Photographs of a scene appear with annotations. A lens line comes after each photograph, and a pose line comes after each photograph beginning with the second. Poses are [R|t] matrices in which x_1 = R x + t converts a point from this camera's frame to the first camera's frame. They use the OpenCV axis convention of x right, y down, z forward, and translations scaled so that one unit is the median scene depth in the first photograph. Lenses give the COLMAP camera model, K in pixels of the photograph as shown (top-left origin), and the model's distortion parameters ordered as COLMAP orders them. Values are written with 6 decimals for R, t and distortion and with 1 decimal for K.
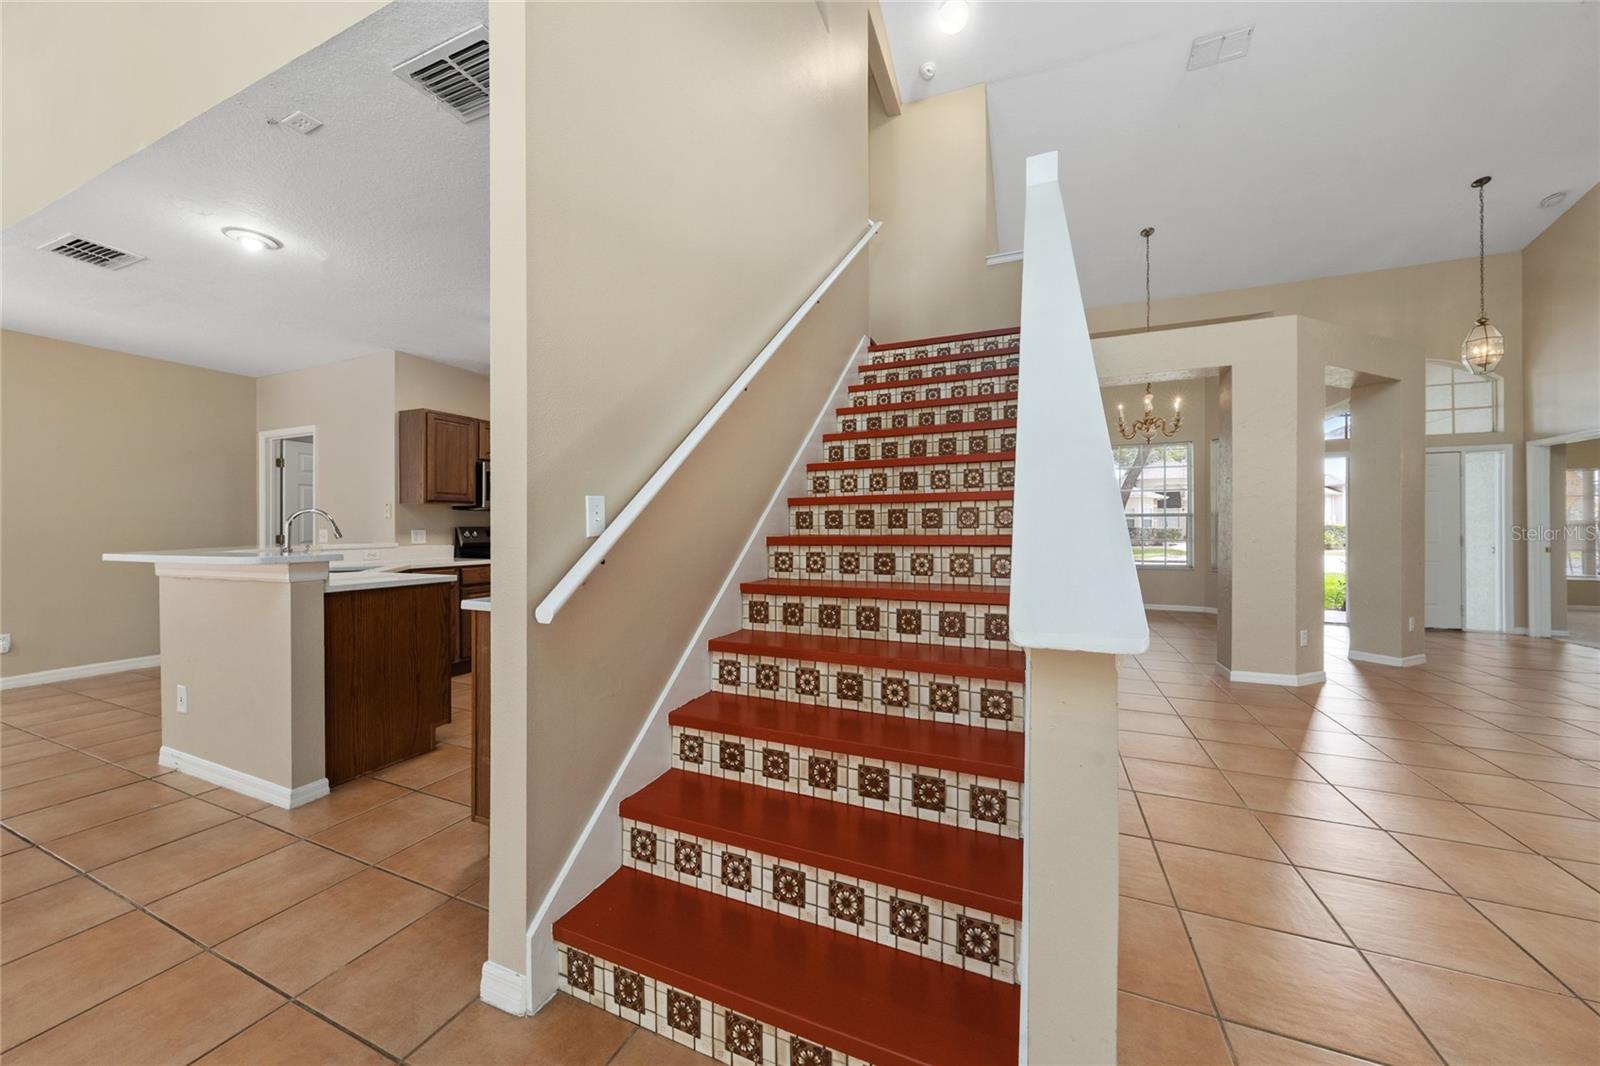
lens RADIAL K [[553.4, 0, 787.5], [0, 553.4, 531.7], [0, 0, 1]] dist [-0.005960, 0.000097]
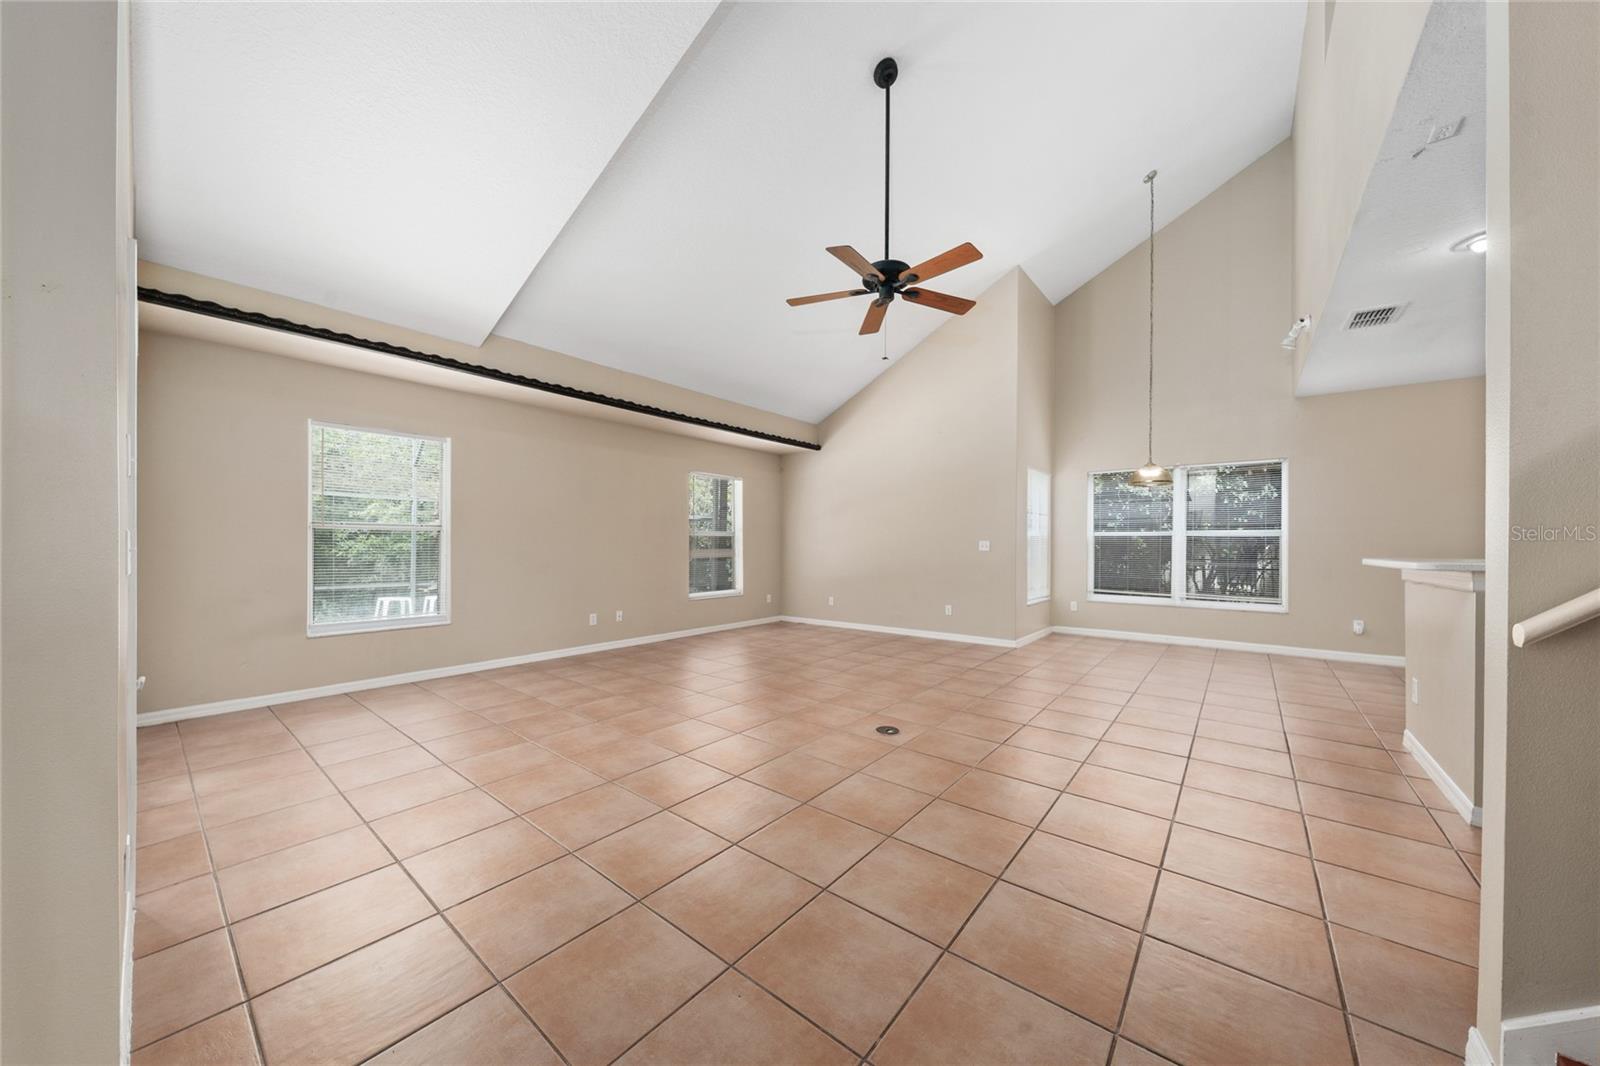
lens RADIAL K [[553.4, 0, 820.3], [0, 553.4, 545.0], [0, 0, 1]] dist [-0.005960, 0.000097]
pose [[-0.244420, 0.003978, -0.969661, 0.276469], [-0.007326, 0.999955, 0.005949, 0.010688], [0.969642, 0.008558, -0.244380, 0.103355]]
